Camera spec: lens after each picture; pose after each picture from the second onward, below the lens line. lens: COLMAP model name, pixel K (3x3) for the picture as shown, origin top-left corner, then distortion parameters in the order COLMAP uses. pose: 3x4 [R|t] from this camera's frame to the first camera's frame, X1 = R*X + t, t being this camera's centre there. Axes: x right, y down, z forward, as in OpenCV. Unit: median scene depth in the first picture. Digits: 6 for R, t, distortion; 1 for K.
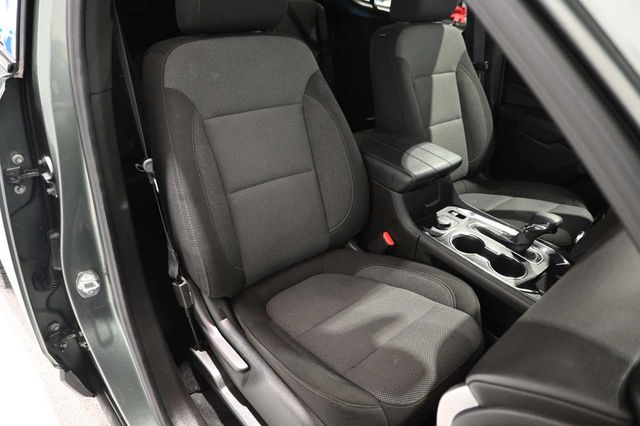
lens RADIAL K [[436.0, 0, 320.0], [0, 436.0, 213.0], [0, 0, 1]] dist [-0.004022, 0.000048]
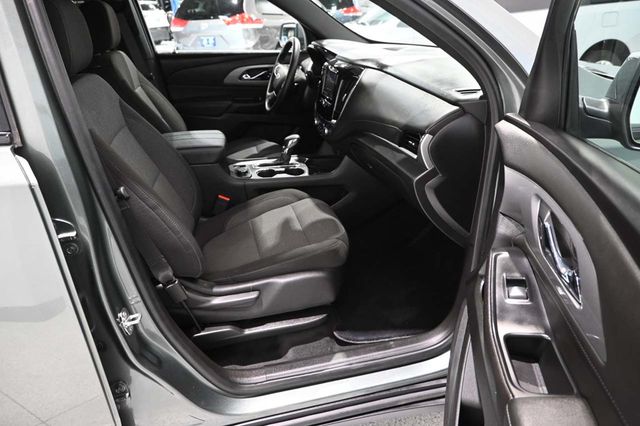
lens RADIAL K [[436.0, 0, 320.0], [0, 436.0, 213.0], [0, 0, 1]] dist [-0.004022, 0.000048]
pose [[0.443589, -0.444093, 0.778467, -0.834758], [0.476352, 0.852579, 0.214936, -0.053933], [-0.759156, 0.275481, 0.589739, -0.027125]]
